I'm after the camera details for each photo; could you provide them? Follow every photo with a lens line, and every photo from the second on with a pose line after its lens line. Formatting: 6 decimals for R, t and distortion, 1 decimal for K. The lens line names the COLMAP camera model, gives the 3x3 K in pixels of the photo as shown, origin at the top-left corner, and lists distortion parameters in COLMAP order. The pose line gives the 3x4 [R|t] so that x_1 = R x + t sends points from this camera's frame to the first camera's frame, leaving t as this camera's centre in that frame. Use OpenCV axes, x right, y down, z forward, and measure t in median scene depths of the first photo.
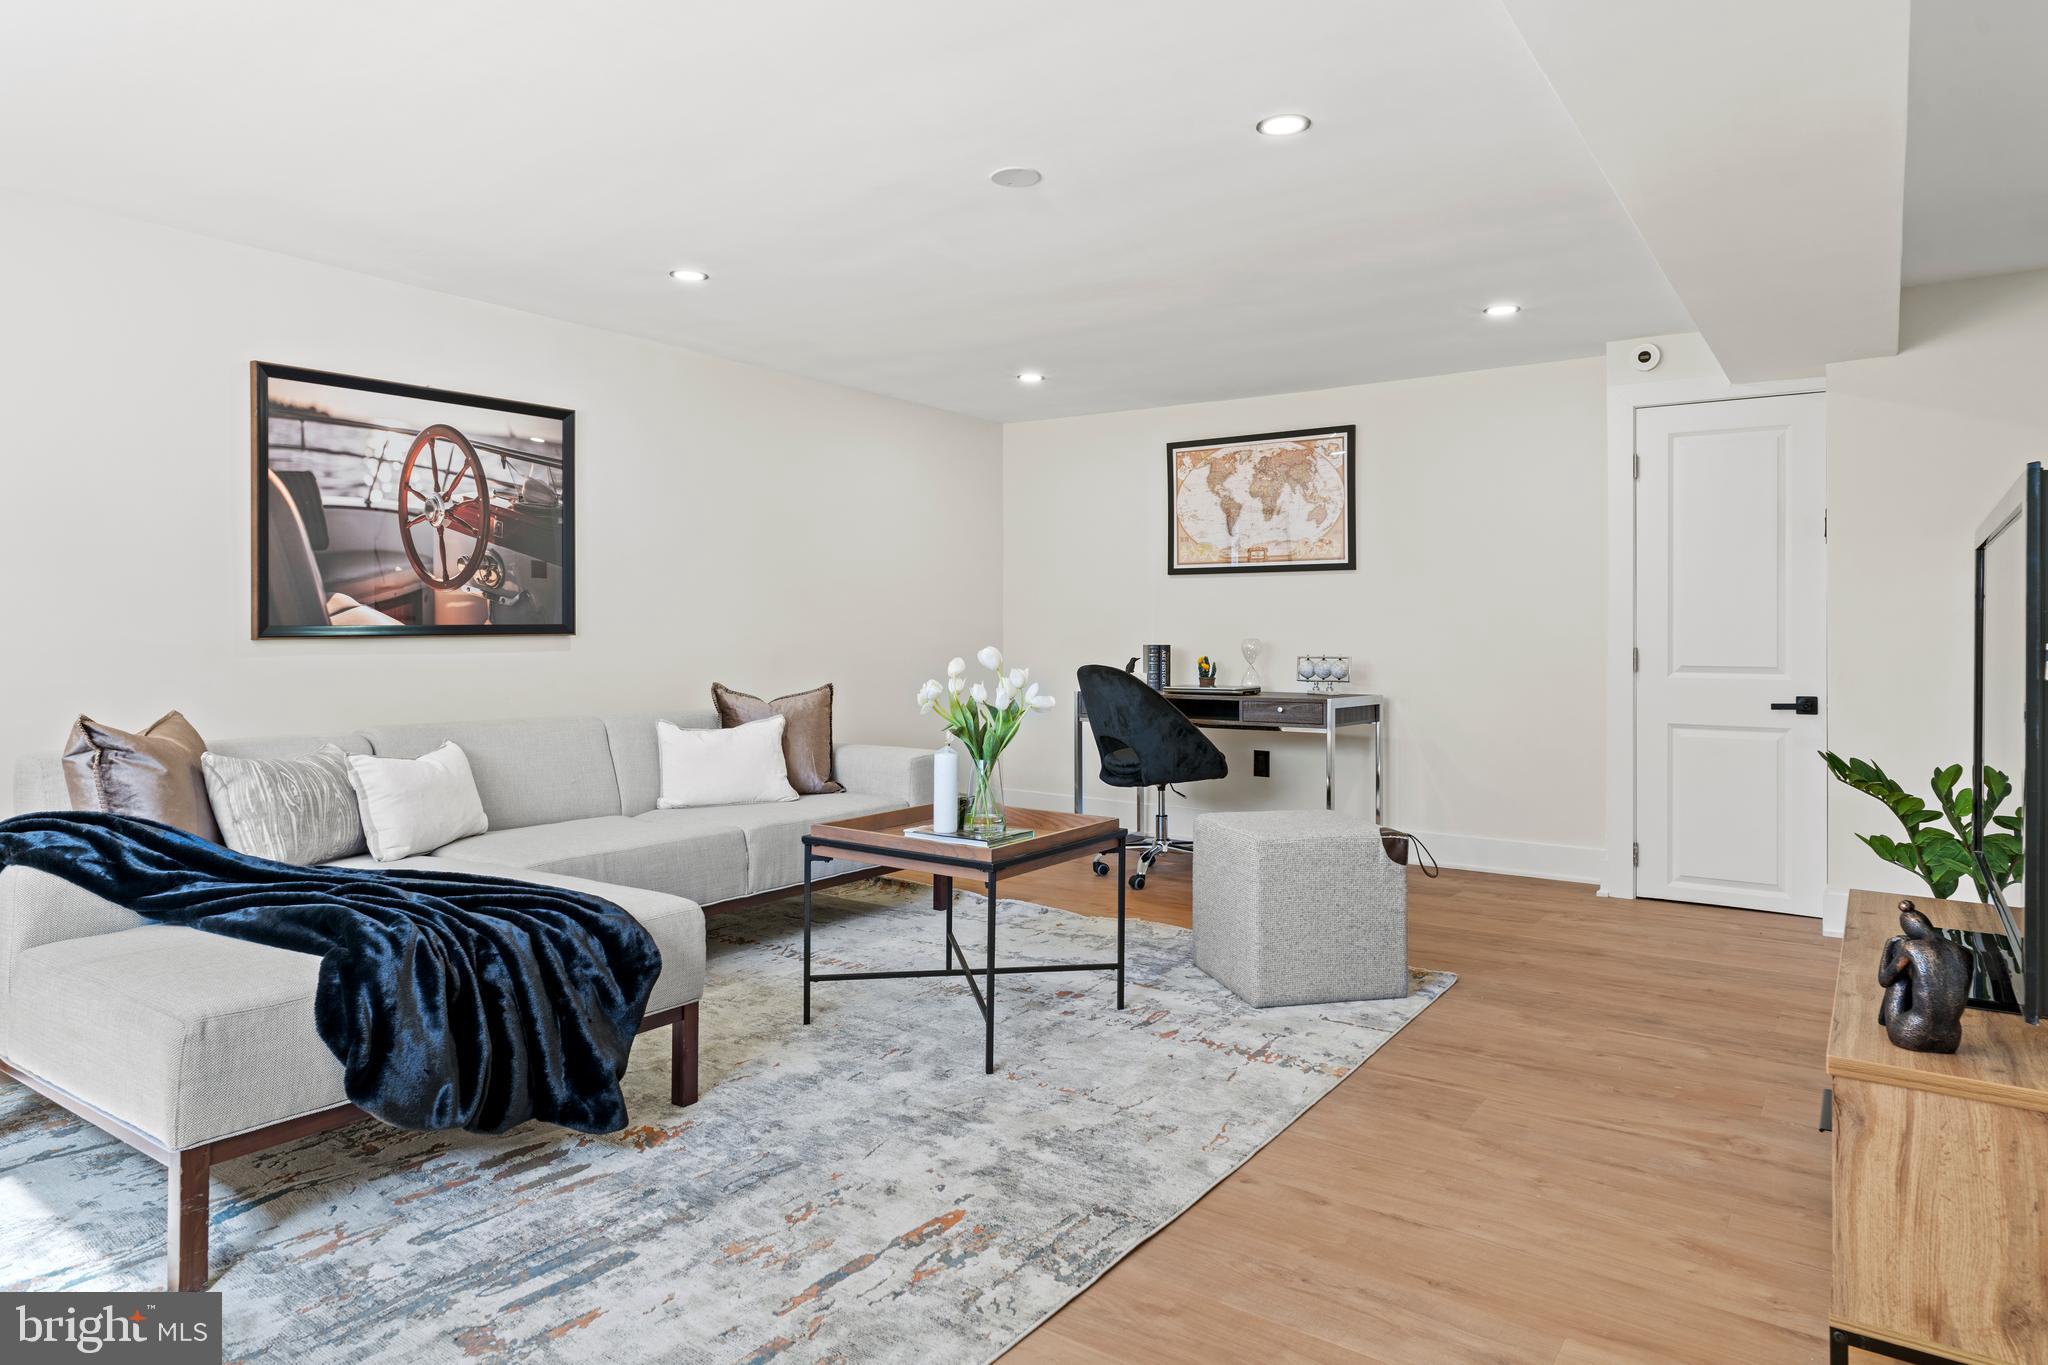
lens RADIAL K [[1226.2, 0, 1027.8], [0, 1226.2, 636.1], [0, 0, 1]] dist [-0.000101, 0.000107]
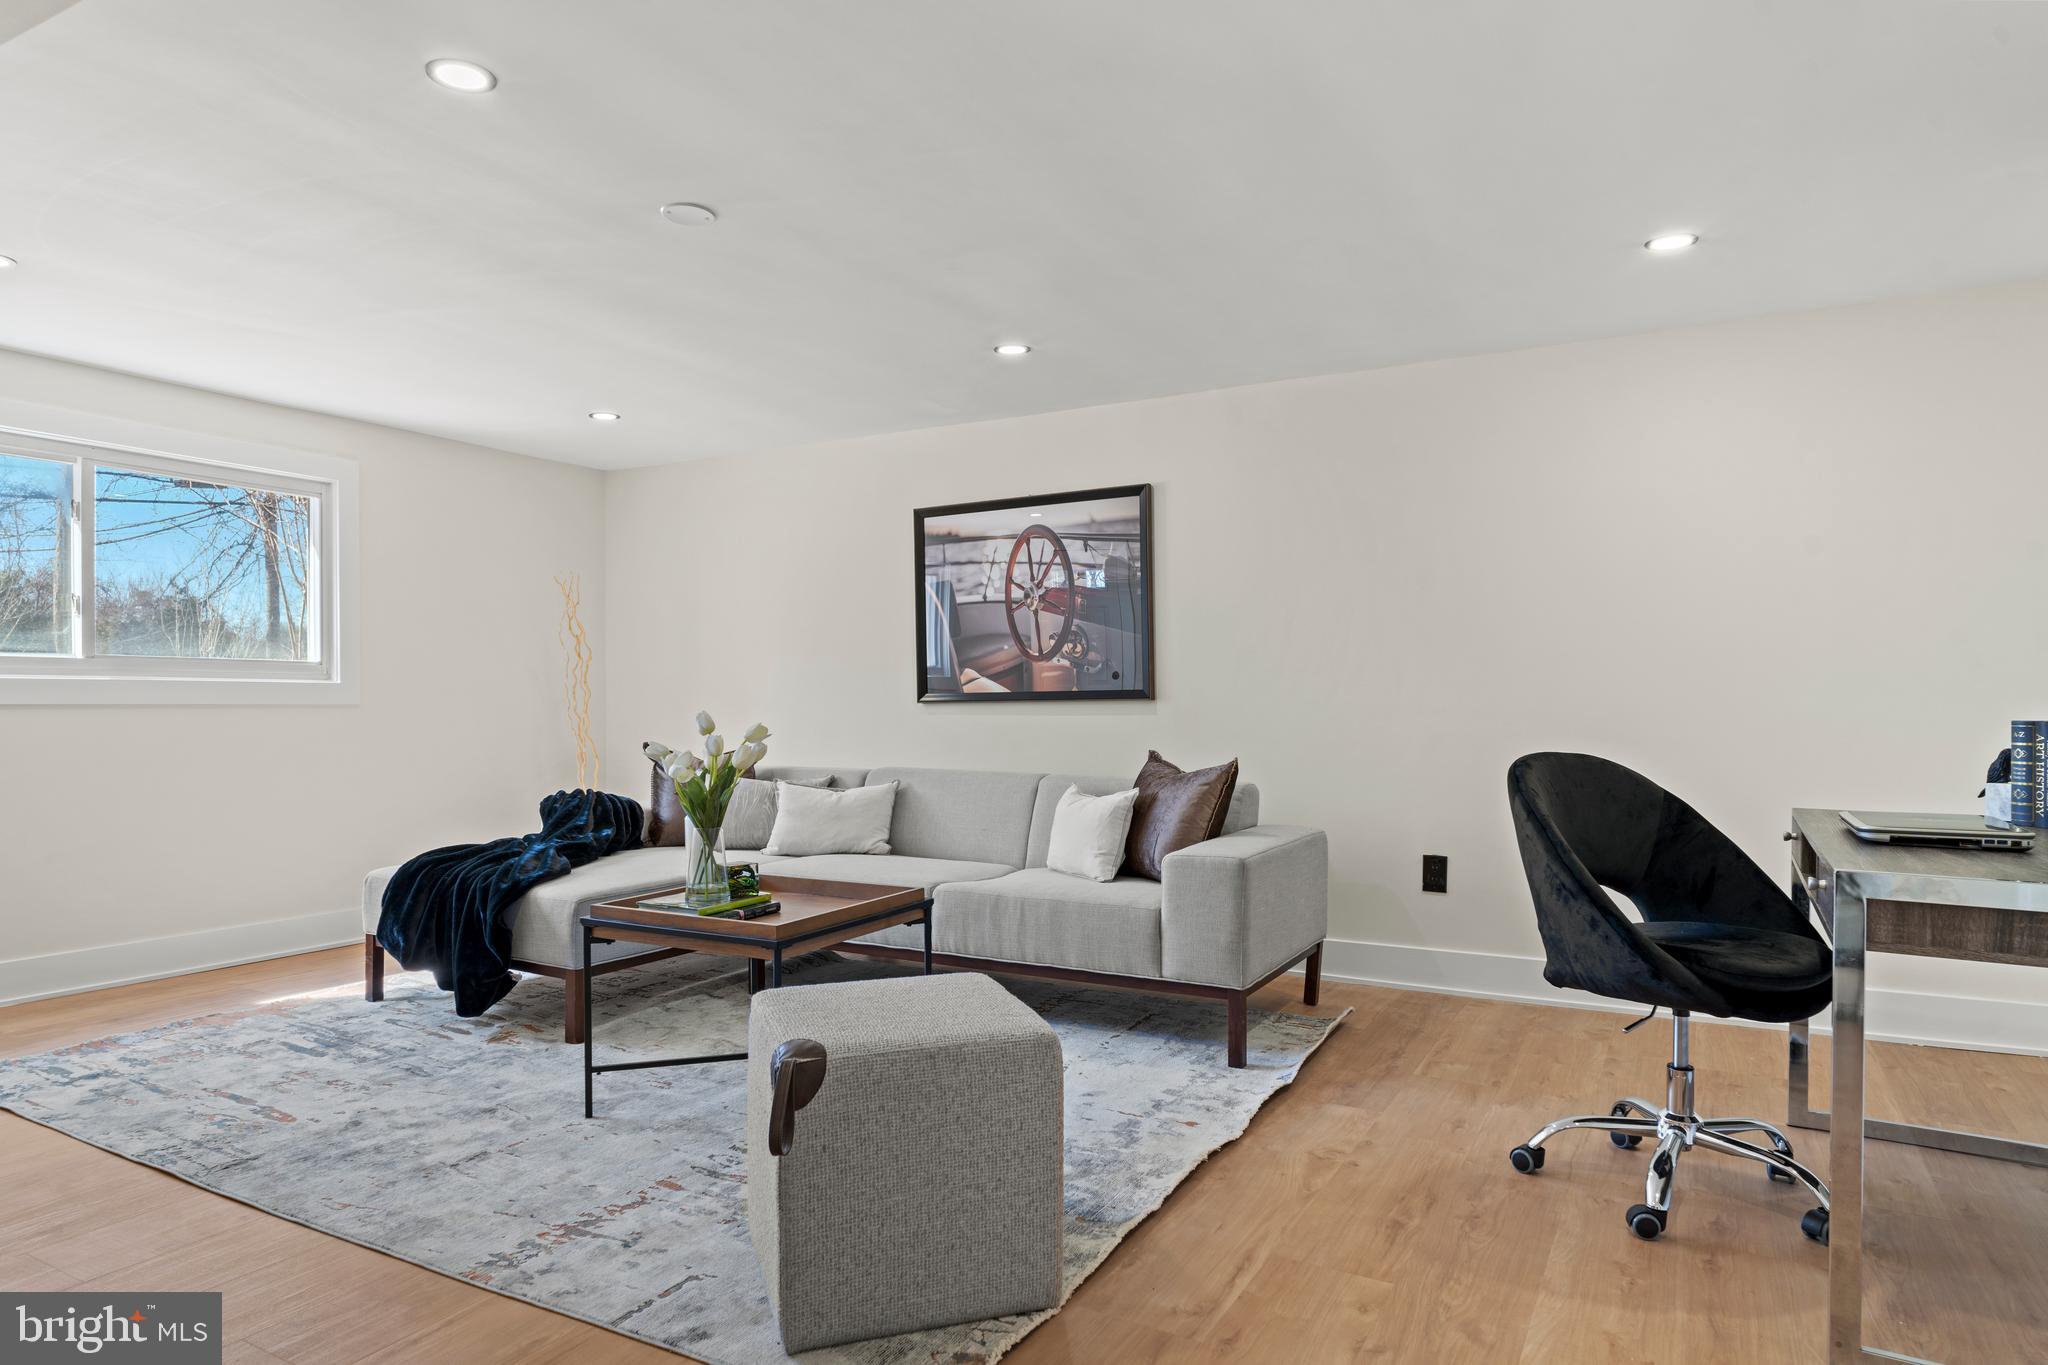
lens RADIAL K [[1220.8, 0, 1026.3], [0, 1220.8, 704.8], [0, 0, 1]] dist [-0.003951, -0.000700]
pose [[0.101614, -0.000117, -0.994824, 0.707745], [-0.002844, 0.999996, -0.000408, 0.004429], [0.994820, 0.002871, 0.101613, 0.864011]]
